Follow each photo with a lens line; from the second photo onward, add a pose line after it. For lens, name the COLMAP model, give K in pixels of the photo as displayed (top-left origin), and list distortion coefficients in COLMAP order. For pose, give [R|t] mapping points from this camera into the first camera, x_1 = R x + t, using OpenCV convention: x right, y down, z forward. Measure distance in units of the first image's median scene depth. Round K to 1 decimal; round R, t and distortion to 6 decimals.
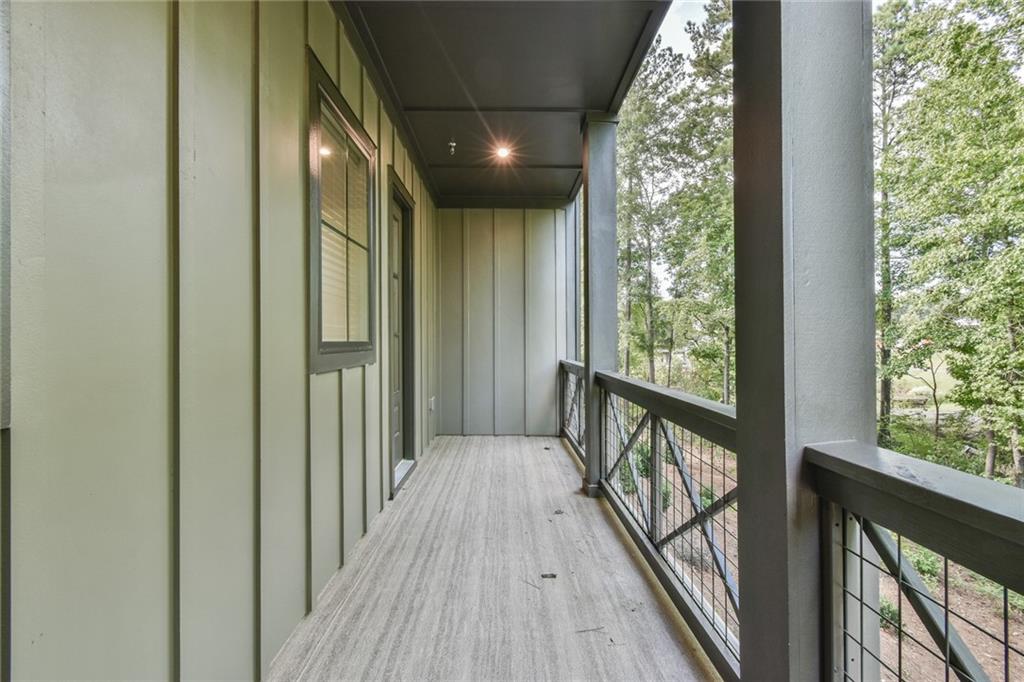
lens RADIAL K [[455.0, 0, 510.6], [0, 455.0, 340.0], [0, 0, 1]] dist [0.003839, 0.000503]
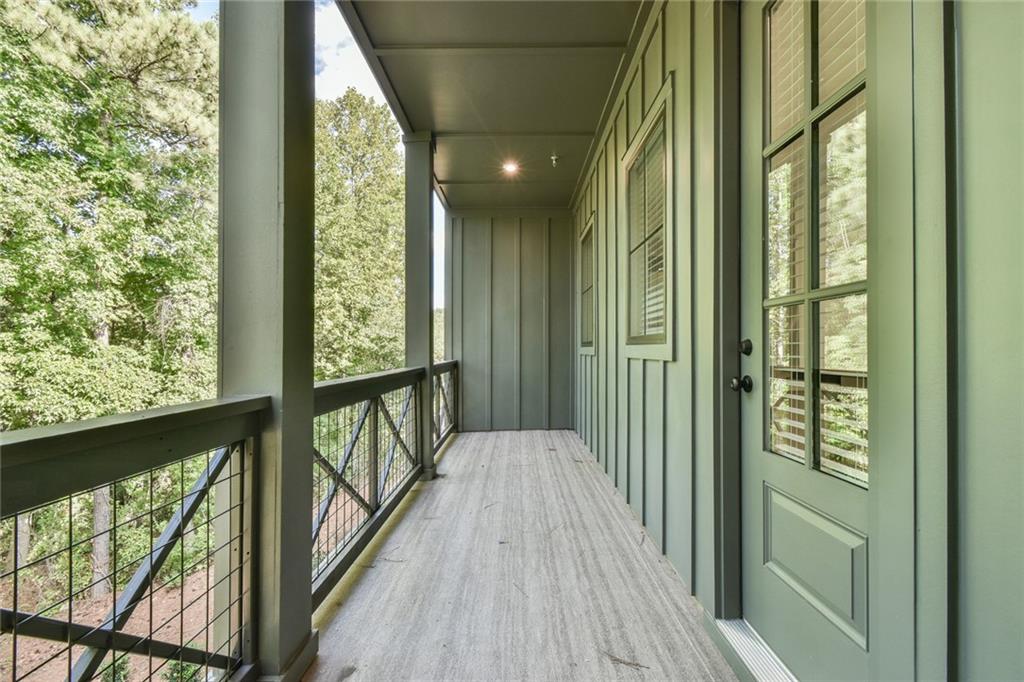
lens RADIAL K [[455.0, 0, 510.6], [0, 455.0, 340.0], [0, 0, 1]] dist [0.003839, 0.000503]
pose [[-0.999603, -0.009225, 0.026606, -0.050359], [-0.009543, 0.999885, -0.011827, 0.027011], [-0.026494, -0.012077, -0.999576, 2.068809]]
